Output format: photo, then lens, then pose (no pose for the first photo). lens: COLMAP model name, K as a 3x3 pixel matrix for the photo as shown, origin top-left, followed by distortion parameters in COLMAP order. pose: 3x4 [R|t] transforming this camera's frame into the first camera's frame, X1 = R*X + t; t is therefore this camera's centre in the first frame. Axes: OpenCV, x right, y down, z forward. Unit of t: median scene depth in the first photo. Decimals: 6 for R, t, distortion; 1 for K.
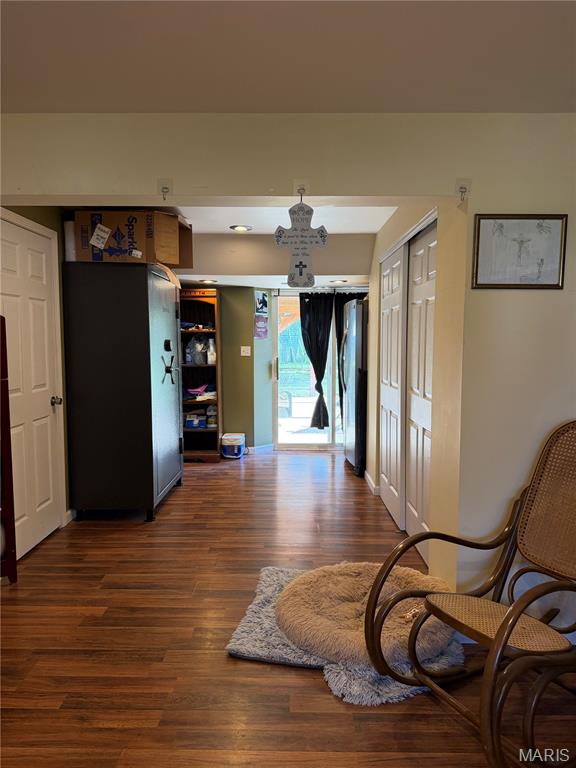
lens RADIAL K [[537.5, 0, 288.0], [0, 537.5, 384.0], [0, 0, 1]] dist [0.063988, -0.121765]
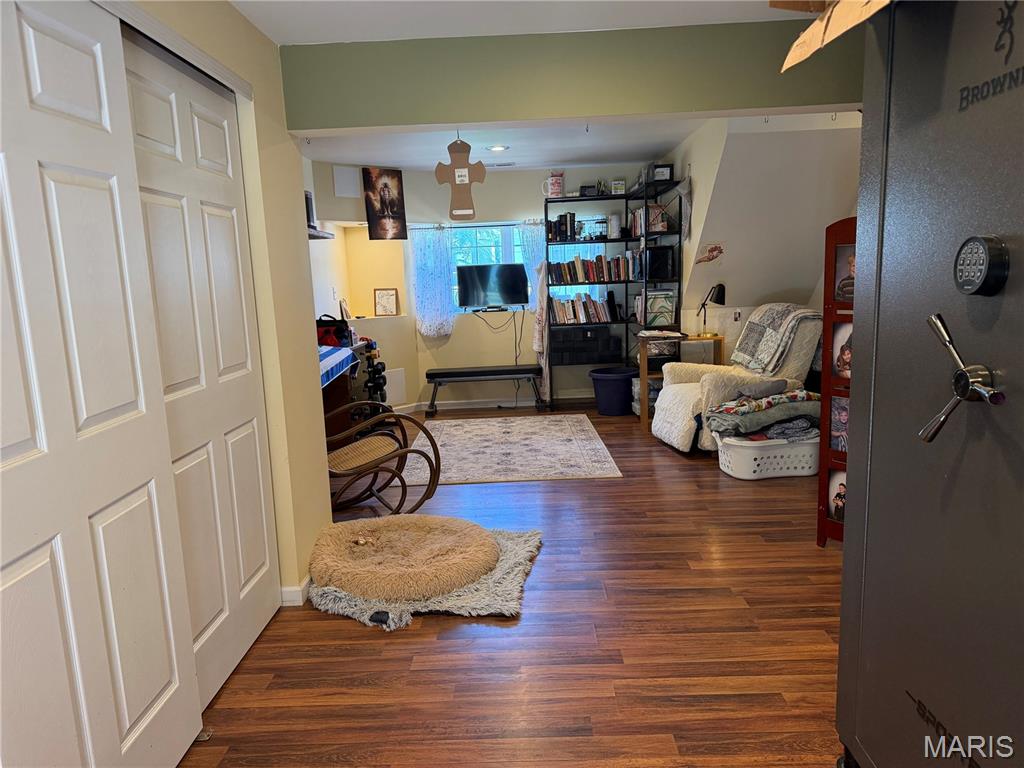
lens RADIAL K [[716.7, 0, 512.0], [0, 716.7, 384.0], [0, 0, 1]] dist [0.063988, -0.121765]
pose [[-0.999390, 0.031530, 0.015011, -0.065012], [0.034221, 0.969889, 0.241133, -0.141754], [-0.006956, 0.241499, -0.970376, 1.806068]]
